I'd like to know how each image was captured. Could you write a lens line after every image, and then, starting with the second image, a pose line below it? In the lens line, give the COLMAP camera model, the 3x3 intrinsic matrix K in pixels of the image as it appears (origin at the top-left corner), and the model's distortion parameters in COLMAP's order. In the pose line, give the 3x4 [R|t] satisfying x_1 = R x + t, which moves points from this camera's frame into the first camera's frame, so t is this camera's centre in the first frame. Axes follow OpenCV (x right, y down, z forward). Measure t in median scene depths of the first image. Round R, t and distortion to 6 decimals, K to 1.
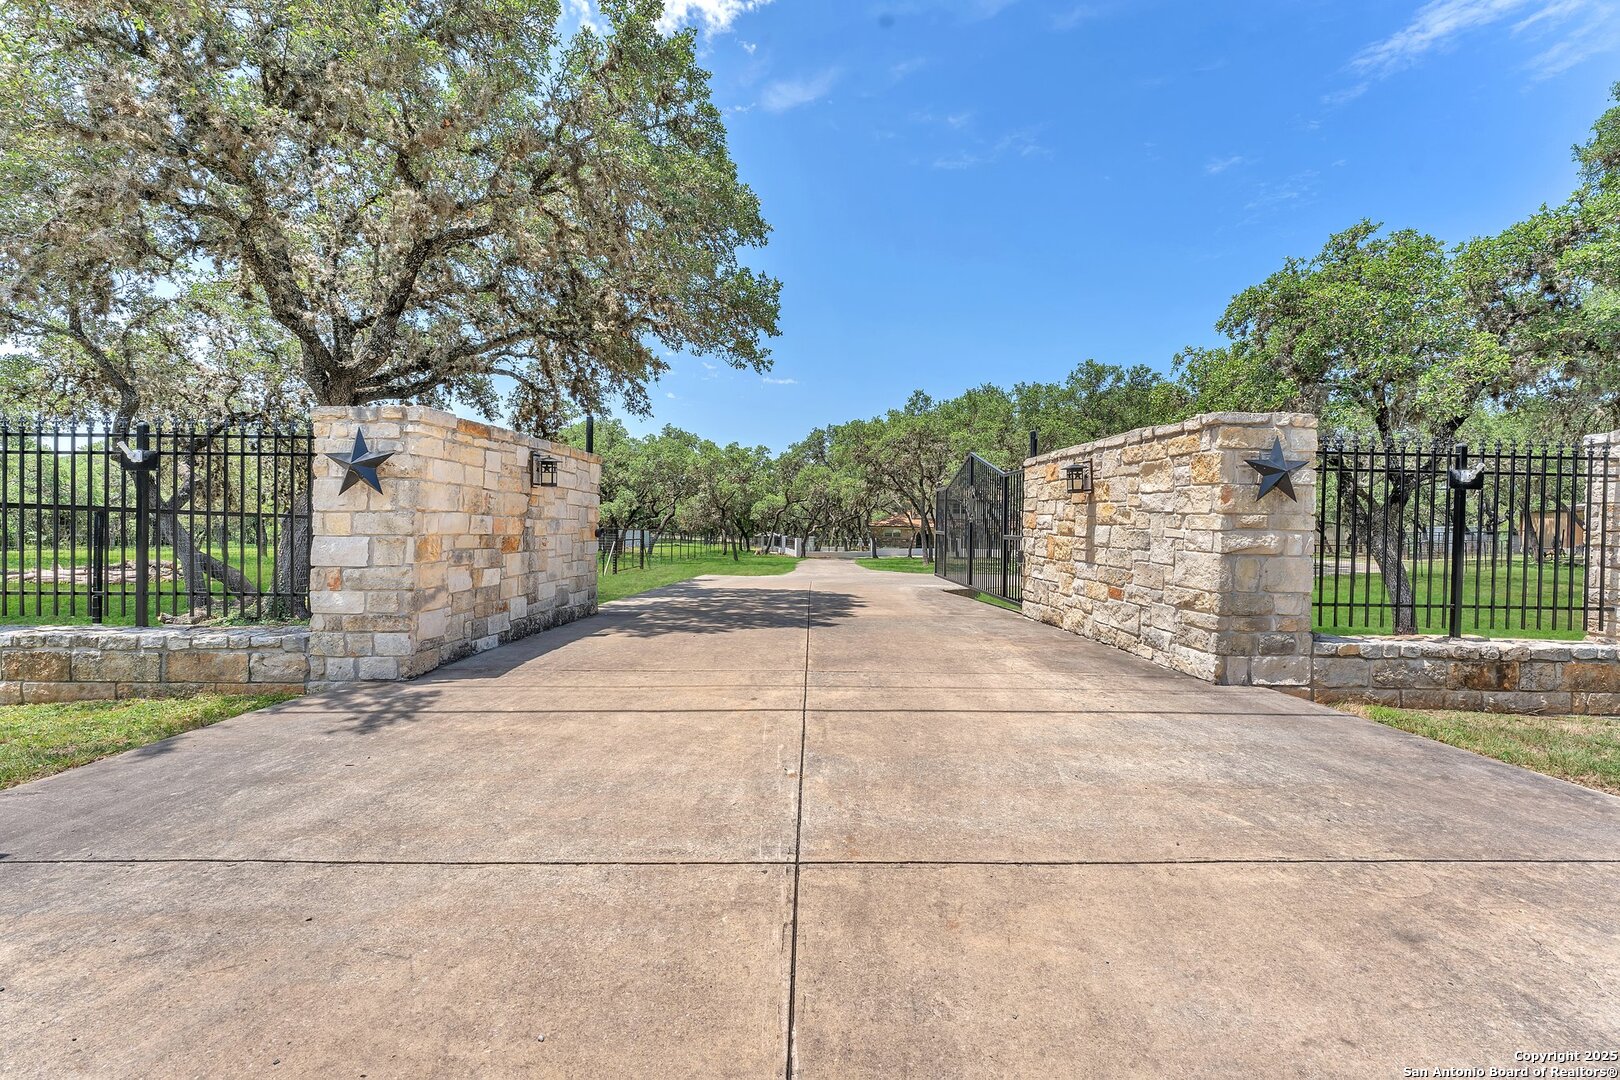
lens RADIAL K [[731.0, 0, 806.7], [0, 731.0, 535.0], [0, 0, 1]] dist [-0.009140, 0.000911]
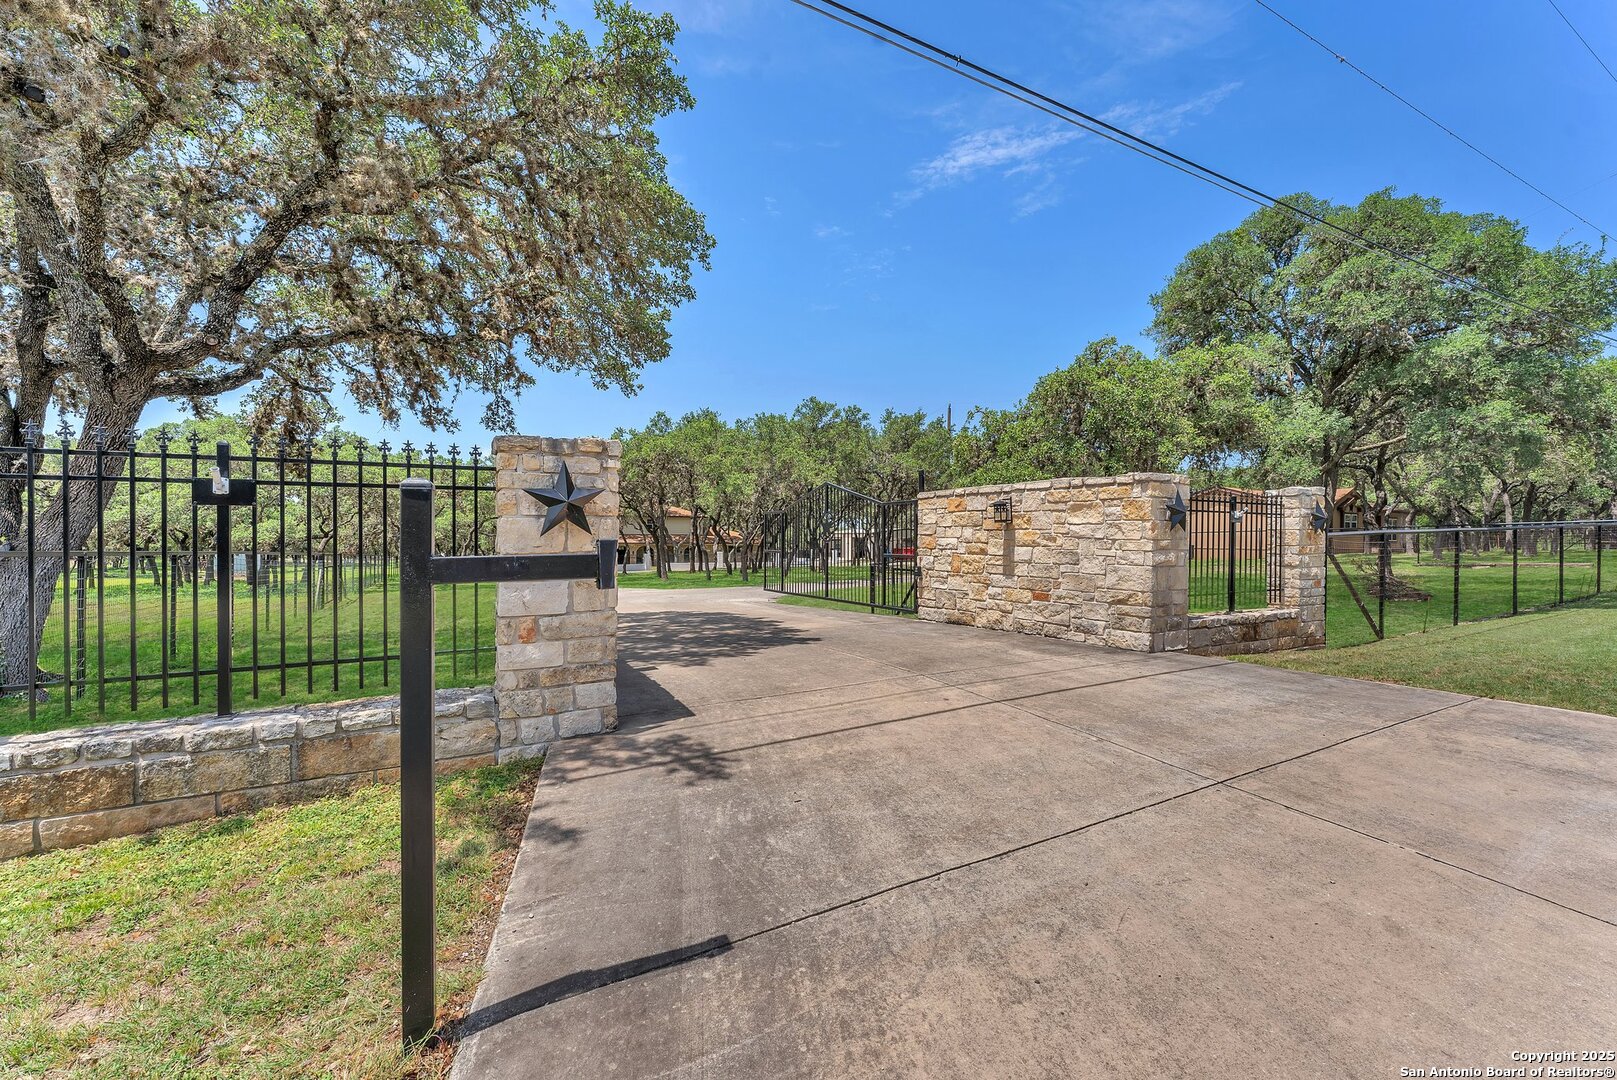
lens RADIAL K [[729.6, 0, 792.7], [0, 729.6, 541.5], [0, 0, 1]] dist [-0.009140, 0.000911]
pose [[0.863828, -0.018551, 0.503445, -0.814185], [0.021547, 0.999768, -0.000130, -0.040485], [-0.503326, 0.010960, 0.864027, 0.065611]]
